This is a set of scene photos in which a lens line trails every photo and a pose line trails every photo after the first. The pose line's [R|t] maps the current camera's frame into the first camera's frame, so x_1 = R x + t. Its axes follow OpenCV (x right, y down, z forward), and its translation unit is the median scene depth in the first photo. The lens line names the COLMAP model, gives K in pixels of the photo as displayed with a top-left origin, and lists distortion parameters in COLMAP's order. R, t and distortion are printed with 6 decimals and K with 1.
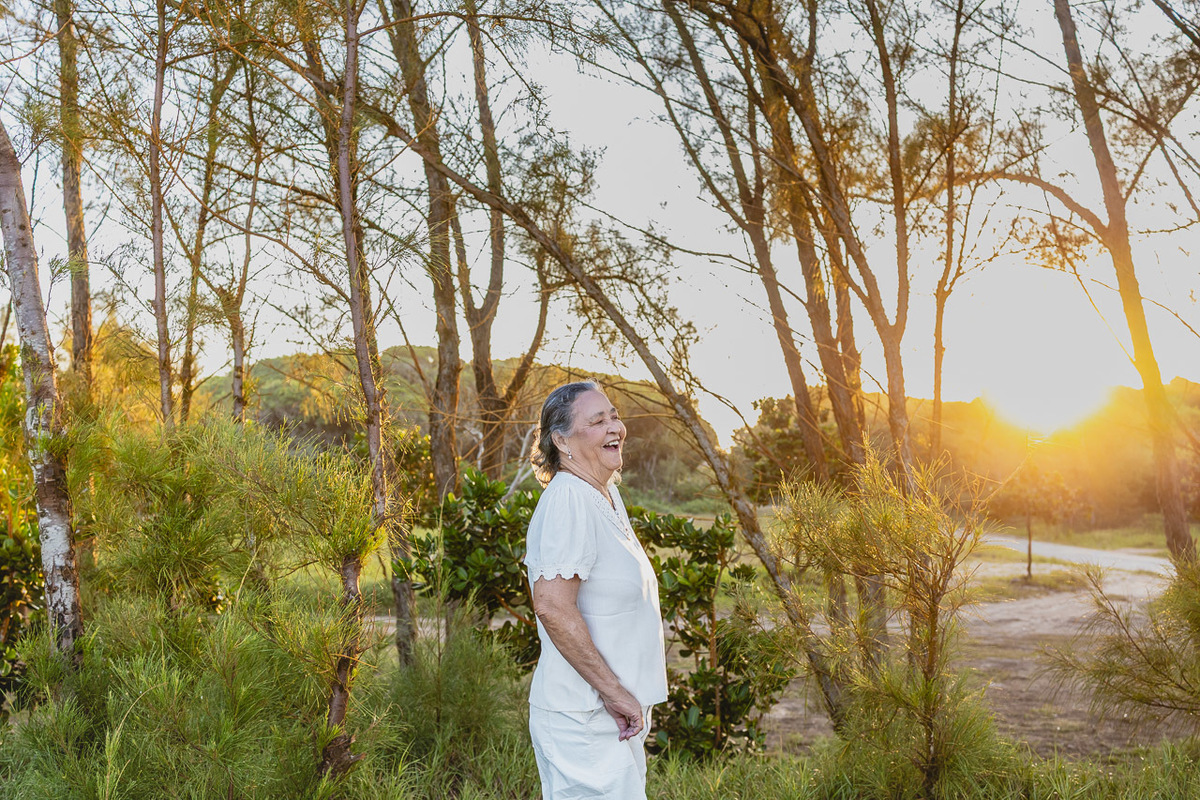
lens RADIAL K [[1214.8, 0, 601.8], [0, 1214.8, 422.6], [0, 0, 1]] dist [0.009723, -0.002583]
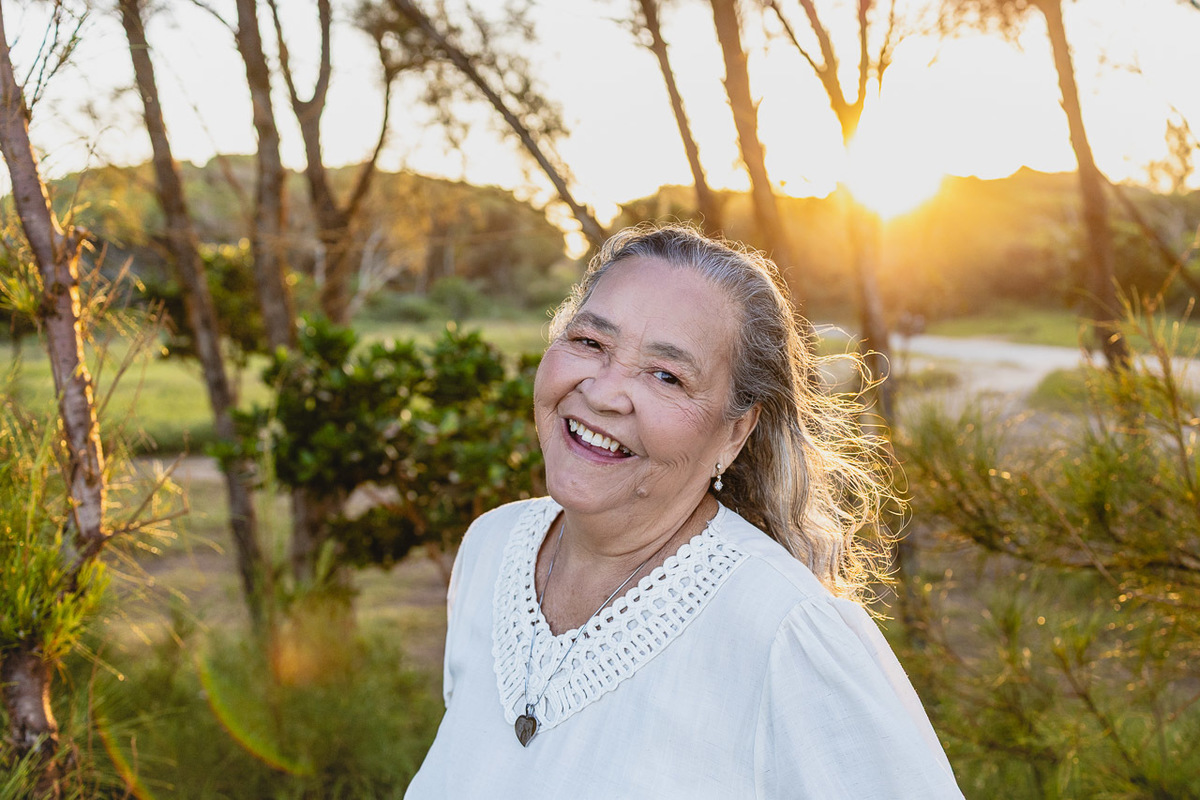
lens RADIAL K [[1214.8, 0, 601.8], [0, 1214.8, 422.6], [0, 0, 1]] dist [0.009723, -0.002583]
pose [[0.991456, -0.050288, 0.120359, -0.016912], [0.030288, 0.986233, 0.162567, -0.008164], [-0.126877, -0.157533, 0.979329, 0.178113]]
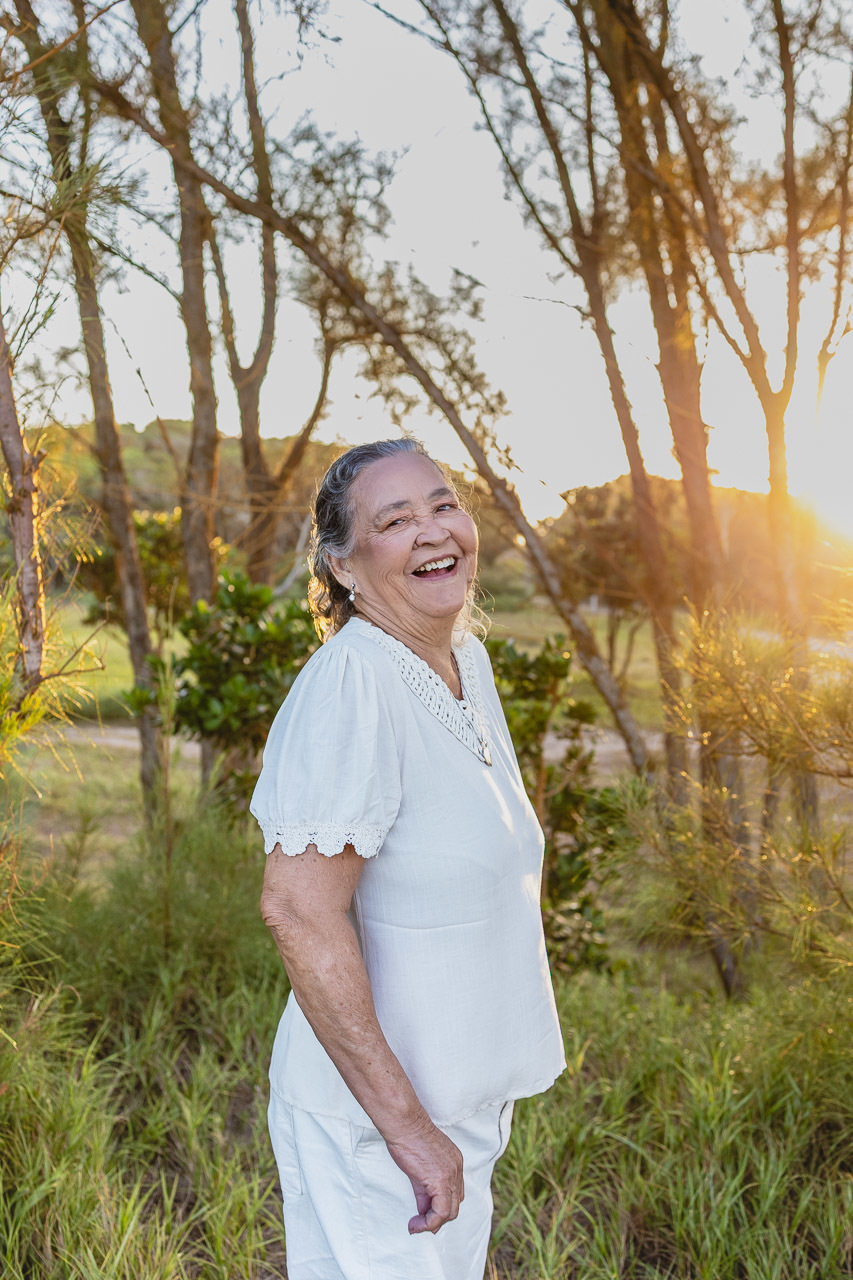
lens RADIAL K [[1318.0, 0, 426.9], [0, 1318.0, 647.4], [0, 0, 1]] dist [0.013755, -0.001272]
pose [[0.999426, 0.014940, 0.030406, -0.005198], [-0.018021, 0.994442, 0.103728, -0.001215], [-0.028687, -0.104216, 0.994141, 0.120302]]
